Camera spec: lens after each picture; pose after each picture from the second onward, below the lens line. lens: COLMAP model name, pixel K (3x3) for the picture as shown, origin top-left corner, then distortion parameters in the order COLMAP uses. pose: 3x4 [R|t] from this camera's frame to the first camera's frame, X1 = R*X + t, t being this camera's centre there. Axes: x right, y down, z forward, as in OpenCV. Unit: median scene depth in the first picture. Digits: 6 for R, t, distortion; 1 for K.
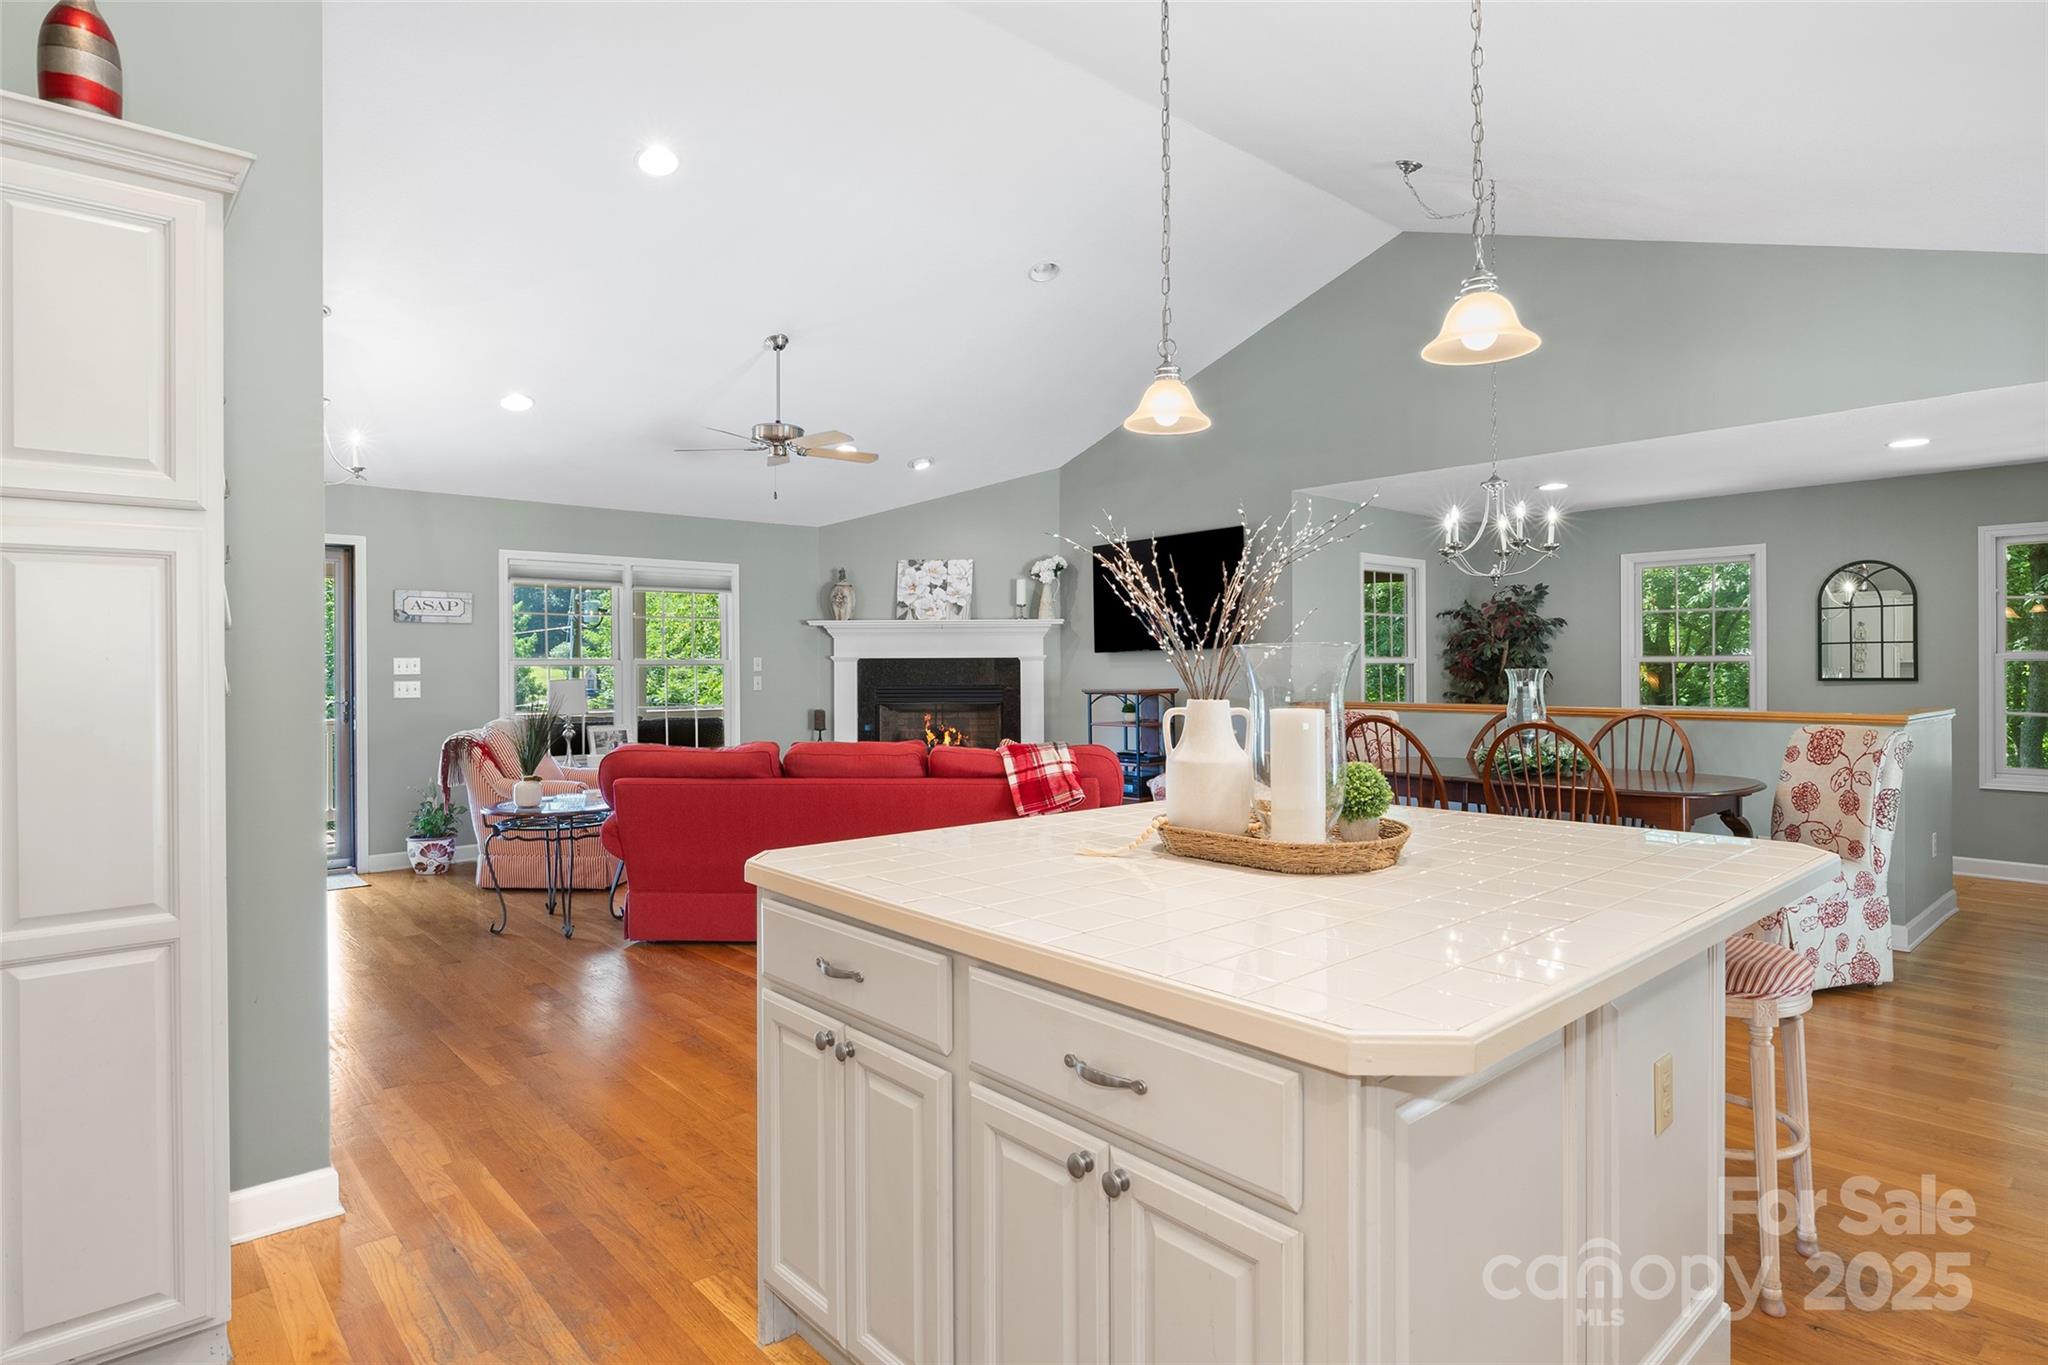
lens RADIAL K [[1081.5, 0, 1025.0], [0, 1081.5, 672.6], [0, 0, 1]] dist [-0.002898, 0.000322]
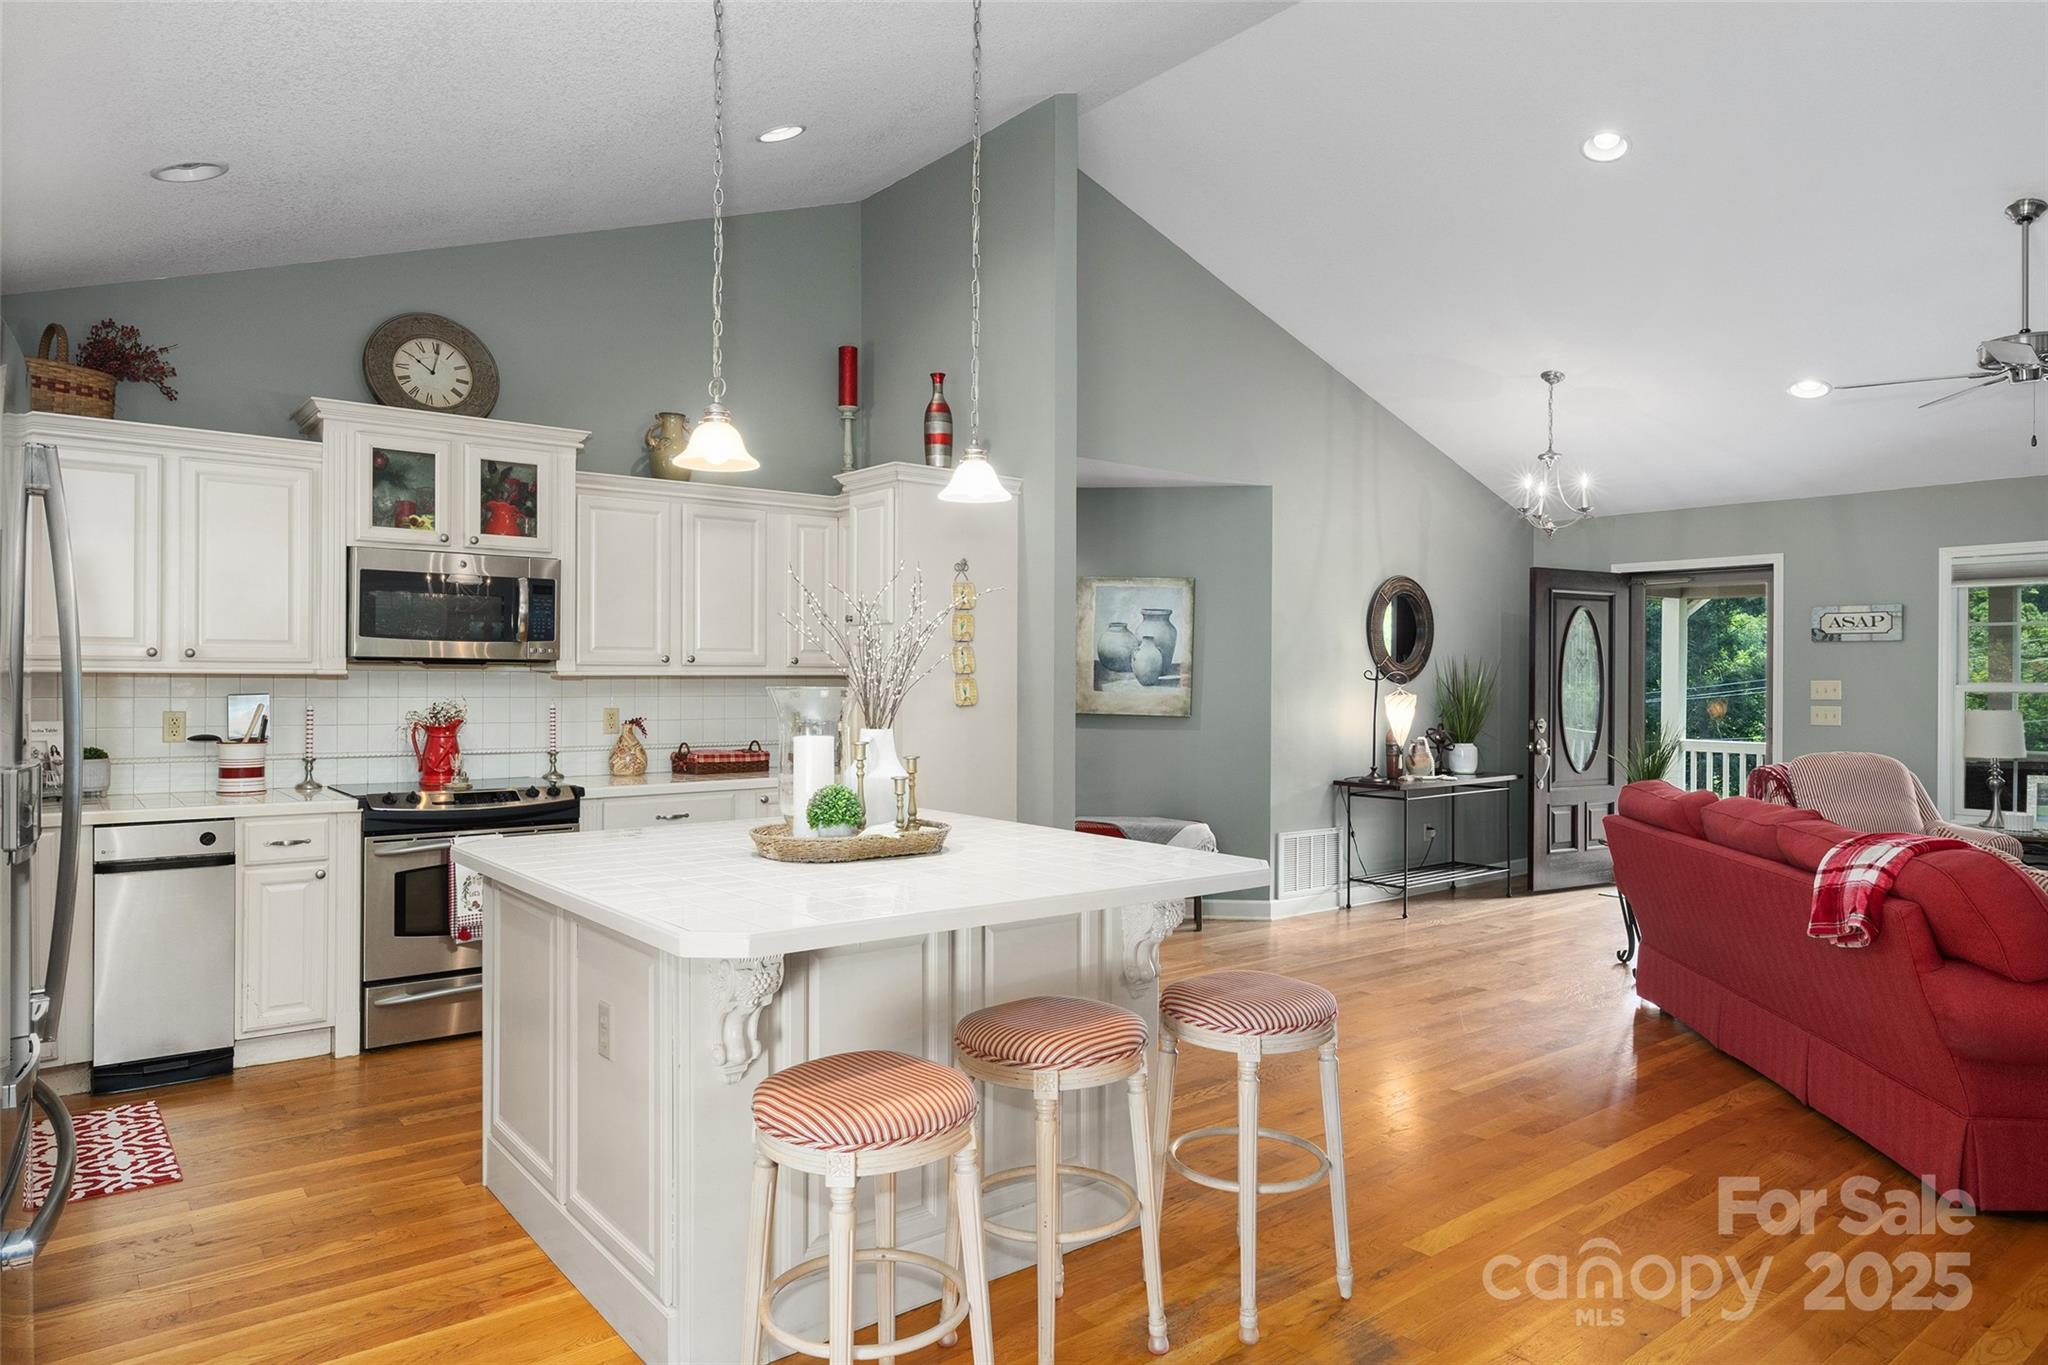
lens RADIAL K [[1250.4, 0, 1031.6], [0, 1250.4, 682.0], [0, 0, 1]] dist [-0.001577, -0.004103]
pose [[-0.055636, 0.008490, -0.998415, 0.457527], [-0.011497, 0.999892, 0.009143, -0.013005], [0.998385, 0.011988, -0.055532, 0.347104]]
